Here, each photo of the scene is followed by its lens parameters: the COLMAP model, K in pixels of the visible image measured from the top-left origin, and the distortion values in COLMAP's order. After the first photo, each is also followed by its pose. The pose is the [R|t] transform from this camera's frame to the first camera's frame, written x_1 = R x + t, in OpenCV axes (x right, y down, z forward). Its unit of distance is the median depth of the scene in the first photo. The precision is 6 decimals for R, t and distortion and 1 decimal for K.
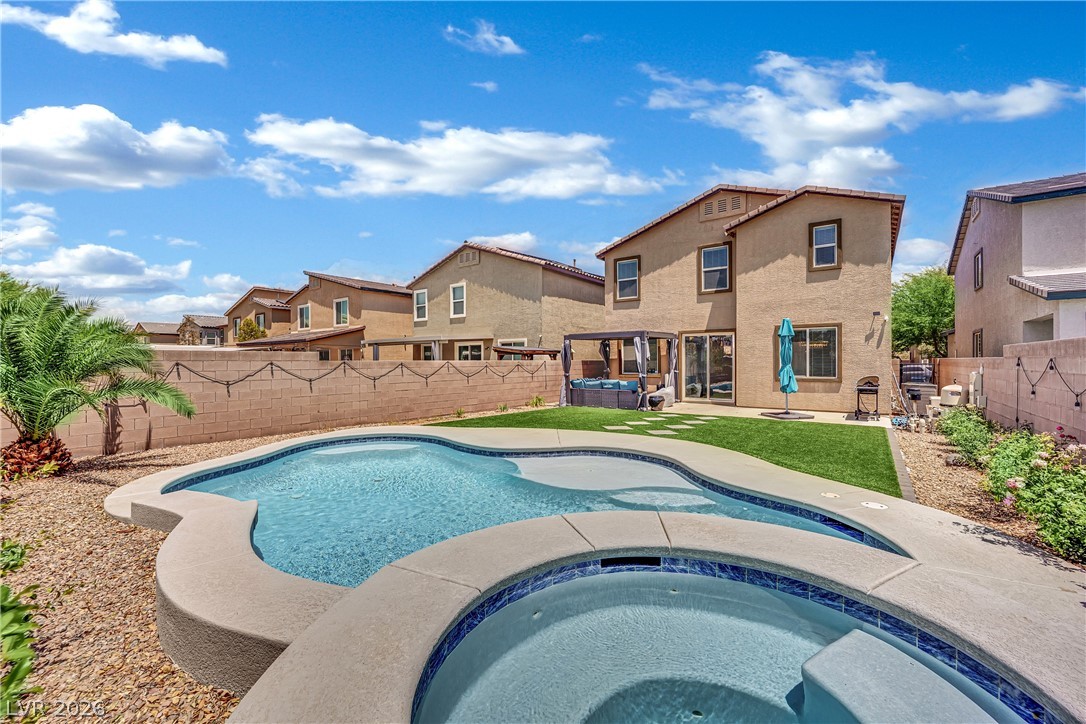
lens RADIAL K [[452.1, 0, 524.5], [0, 452.1, 361.7], [0, 0, 1]] dist [-0.002236, -0.002107]
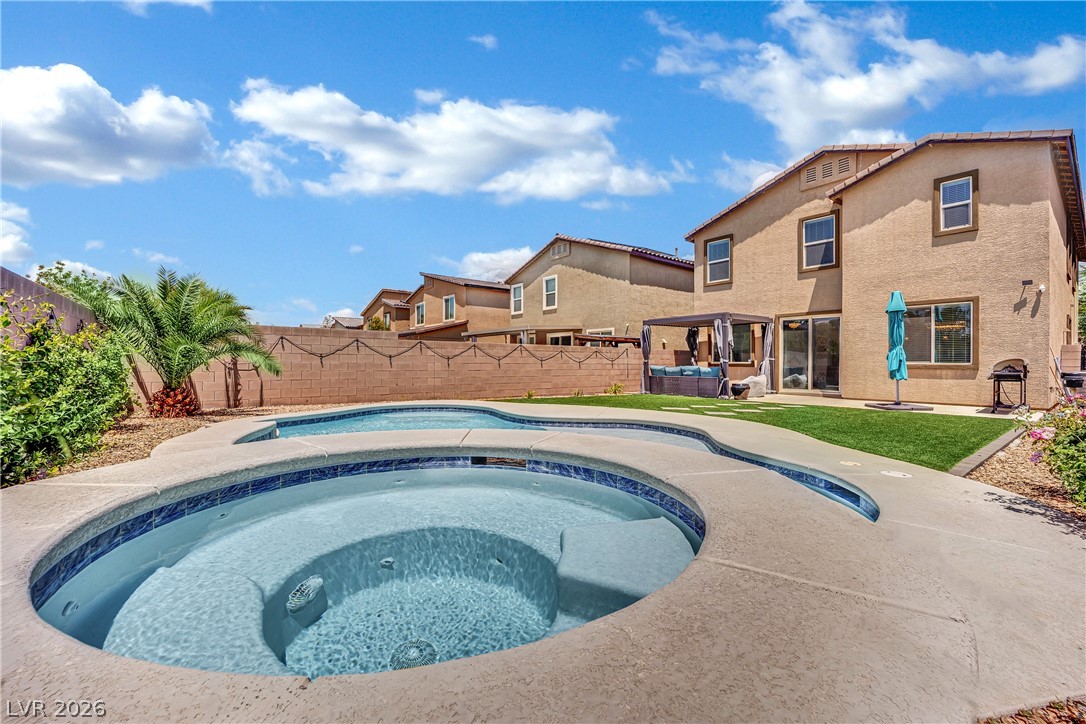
lens RADIAL K [[452.1, 0, 524.5], [0, 452.1, 361.7], [0, 0, 1]] dist [-0.002236, -0.002107]
pose [[0.966088, 0.011514, -0.257958, 0.100126], [-0.012535, 0.999919, -0.002313, 0.037735], [0.257910, 0.005468, 0.966153, 0.000405]]
